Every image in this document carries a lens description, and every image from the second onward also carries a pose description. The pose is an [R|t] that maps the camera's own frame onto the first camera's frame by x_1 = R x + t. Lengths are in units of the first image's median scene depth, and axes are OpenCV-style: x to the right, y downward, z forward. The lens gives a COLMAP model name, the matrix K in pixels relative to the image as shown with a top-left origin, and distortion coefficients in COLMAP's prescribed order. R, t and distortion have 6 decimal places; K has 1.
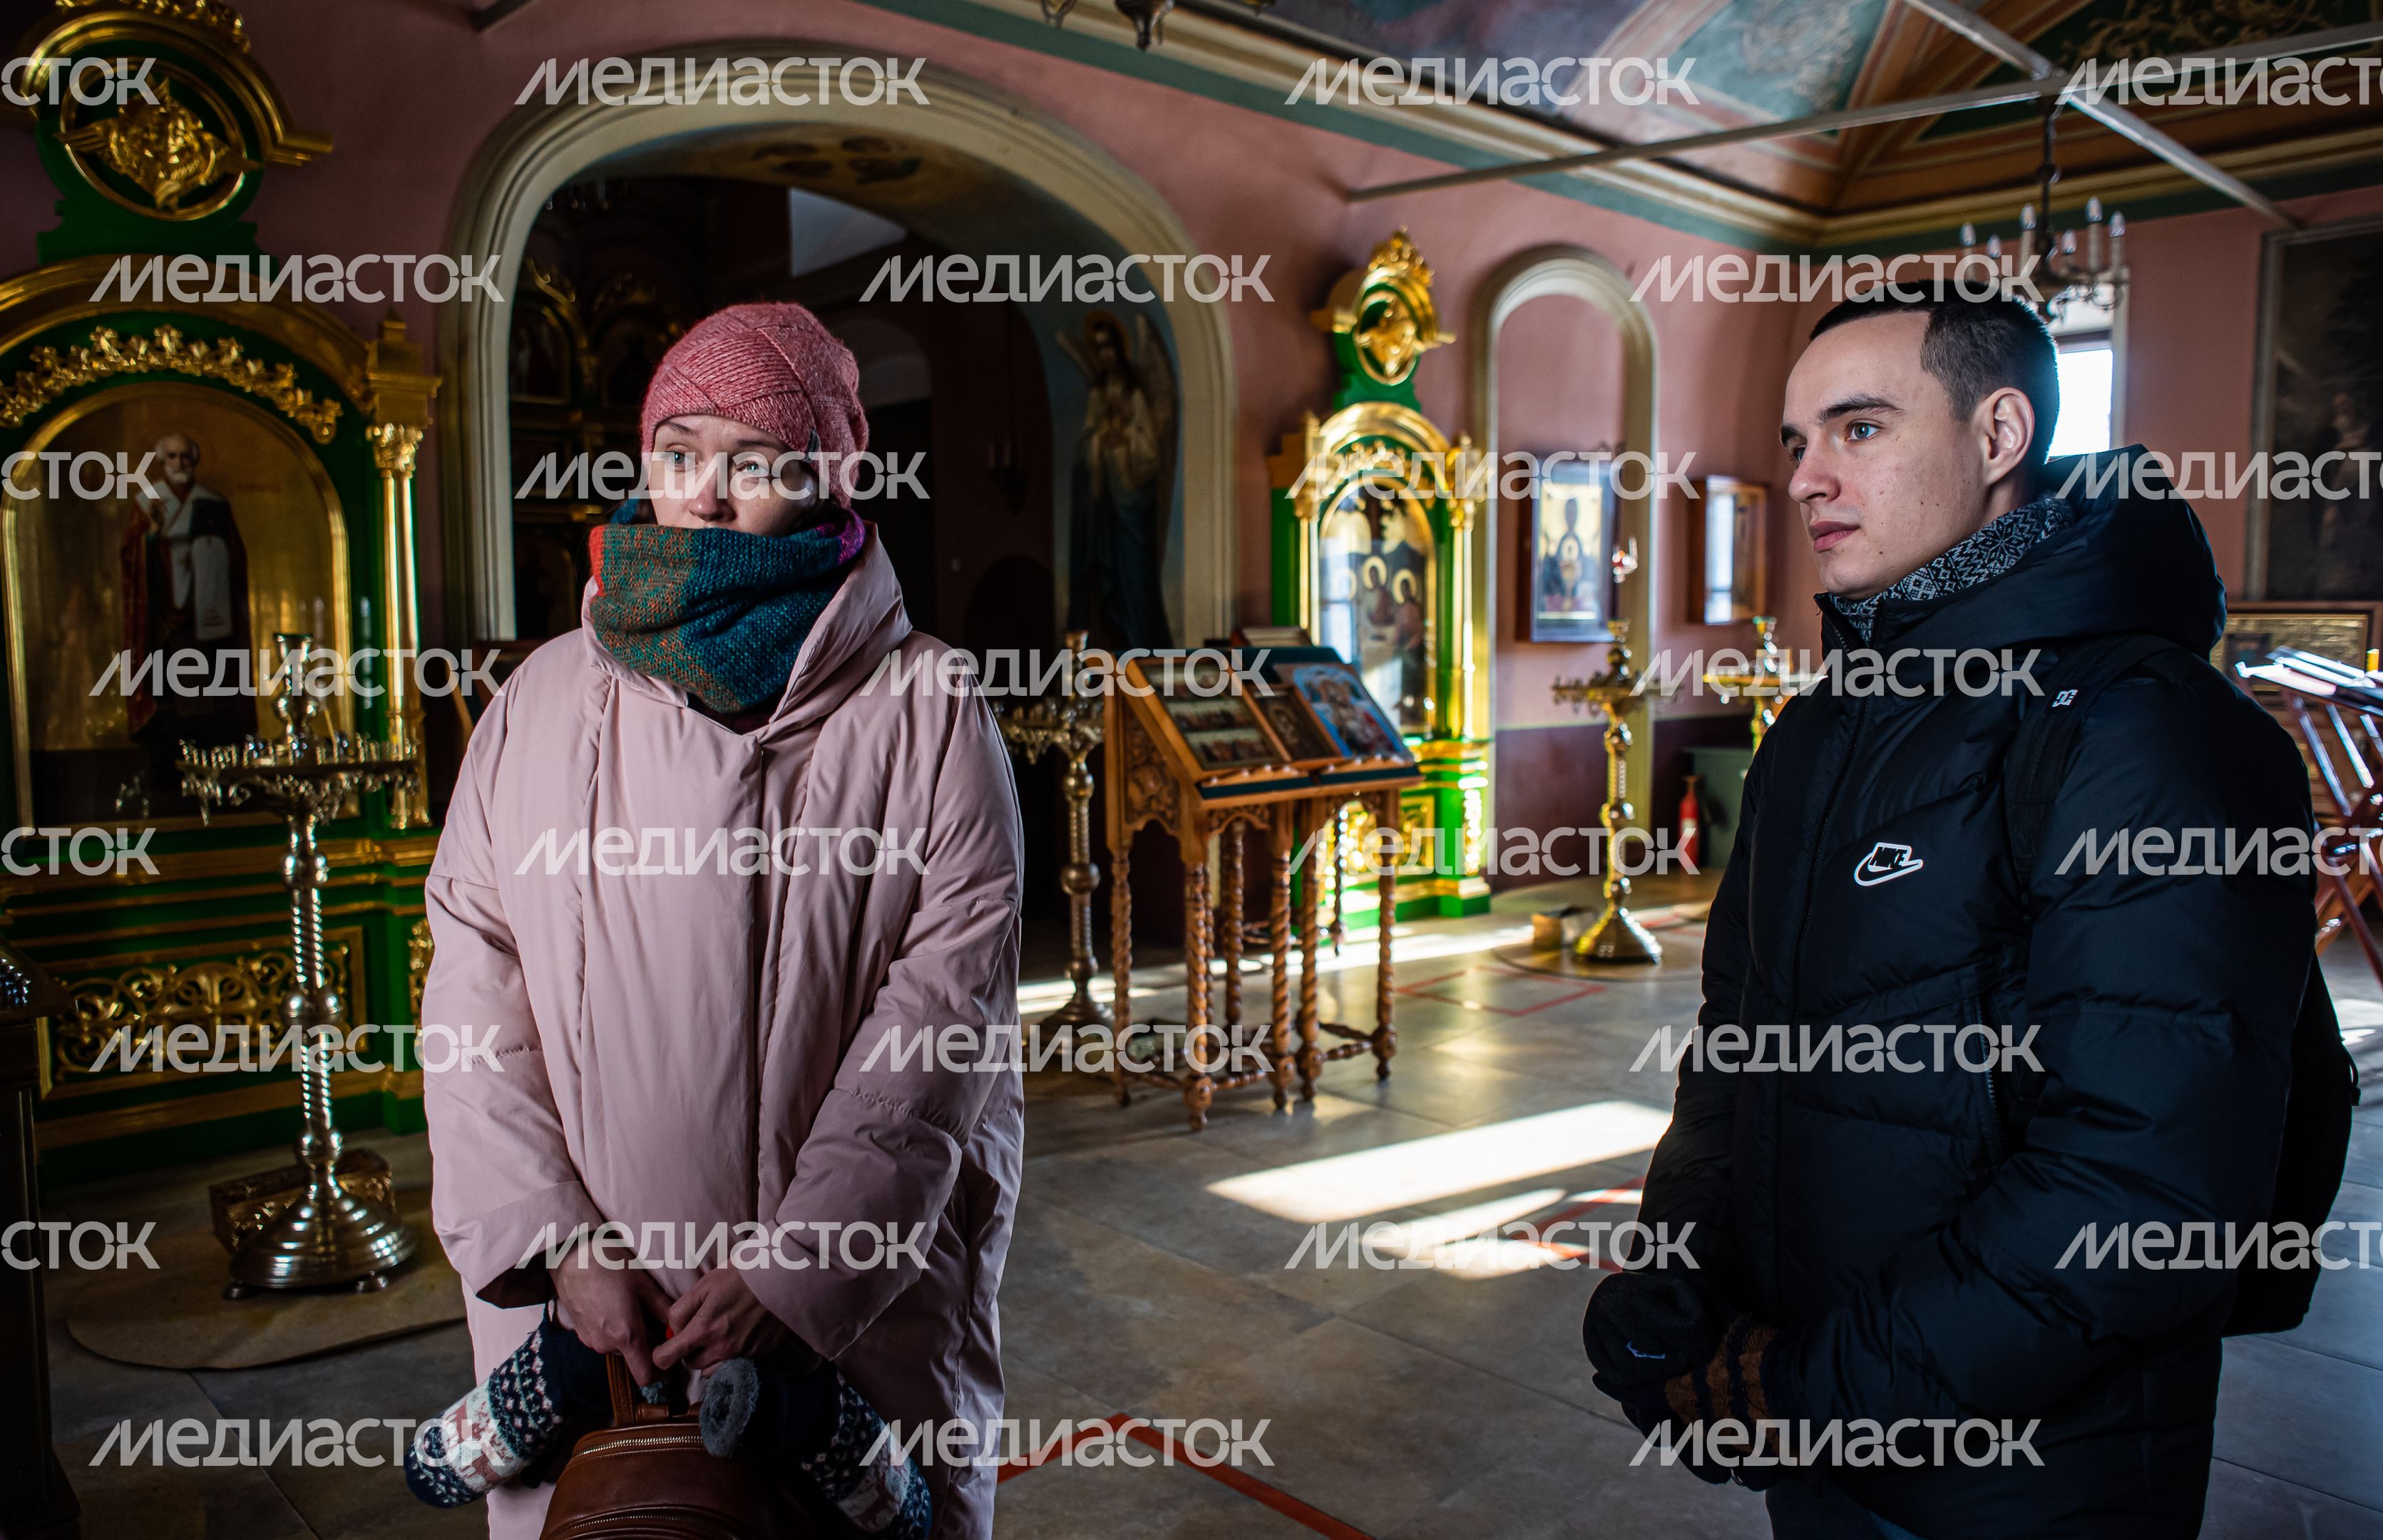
lens RADIAL K [[1762.5, 0, 1191.5], [0, 1762.5, 770.0], [0, 0, 1]] dist [-0.003389, 0.001313]
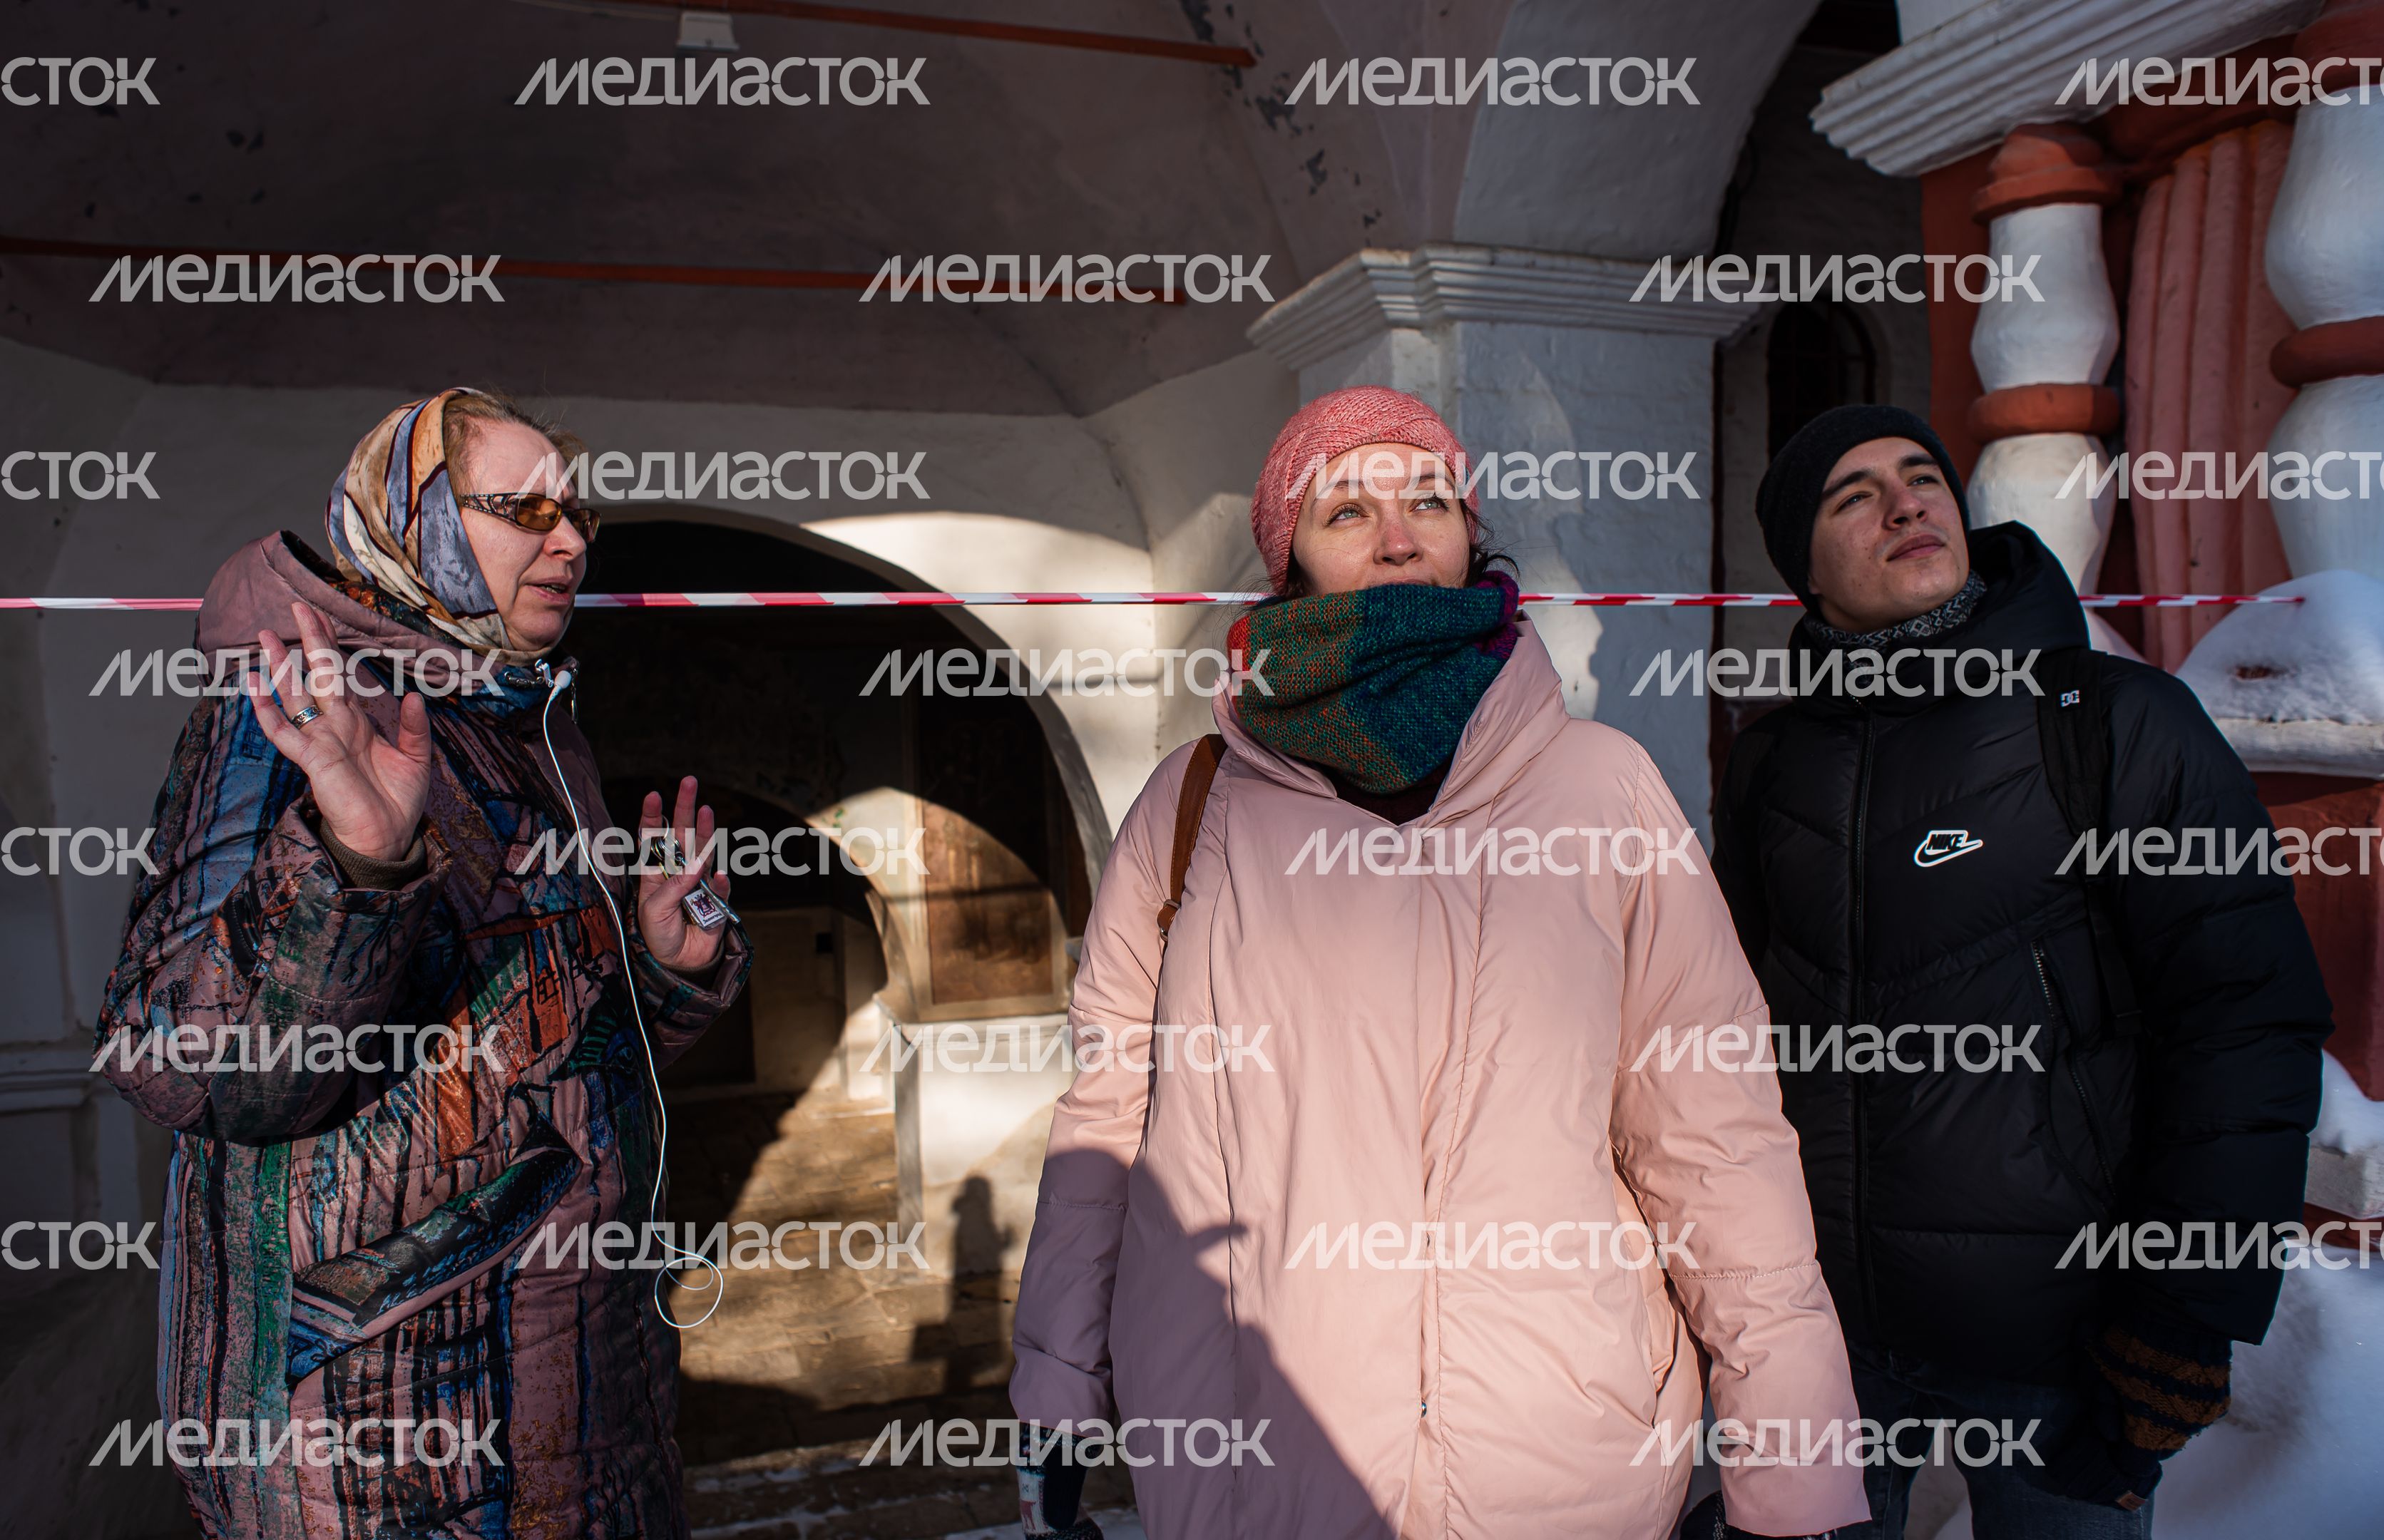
lens RADIAL K [[1763.1, 0, 1192.0], [0, 1763.1, 770.0], [0, 0, 1]] dist [-0.003513, 0.000734]
pose [[1.000000, -0.000137, 0.000109, 0.000059], [0.000137, 1.000000, 0.000912, 0.435818], [-0.000109, -0.000912, 1.000000, -0.000418]]
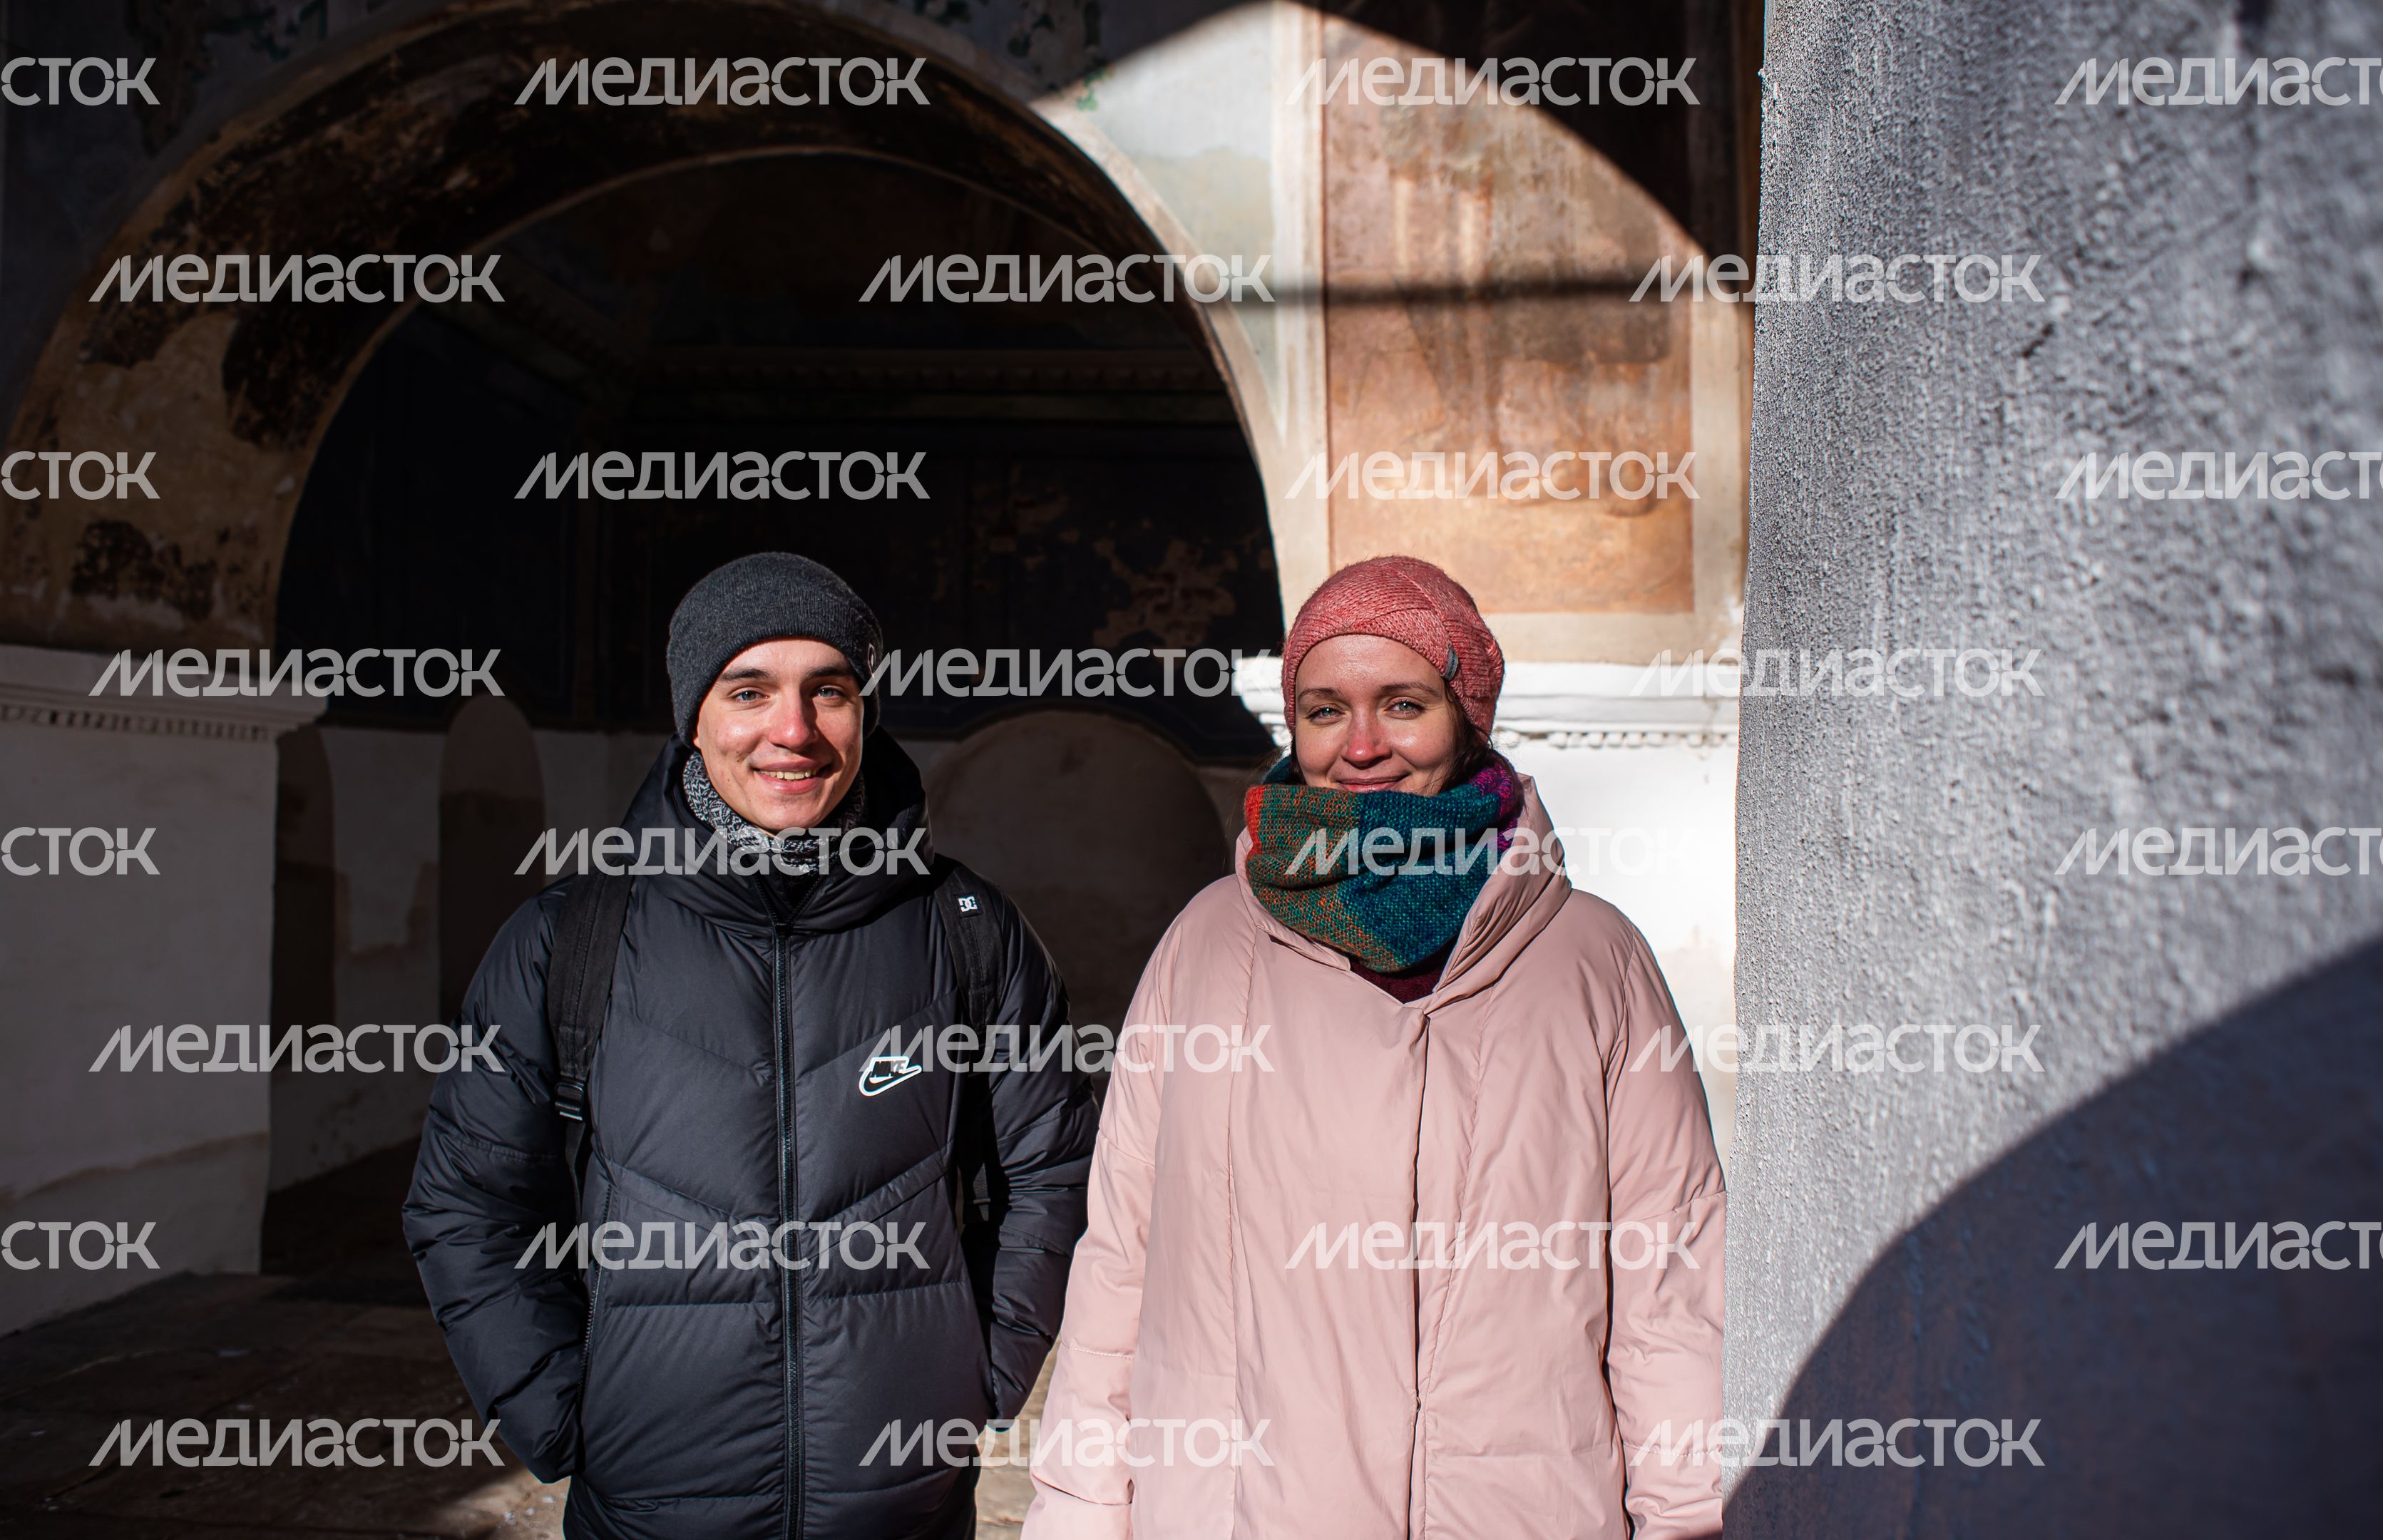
lens RADIAL K [[1762.5, 0, 1191.5], [0, 1762.5, 770.0], [0, 0, 1]] dist [-0.003389, 0.001313]
pose [[1.000000, -0.000031, 0.000010, -0.000036], [0.000031, 1.000000, -0.000470, -0.223898], [-0.000010, 0.000470, 1.000000, -0.000116]]
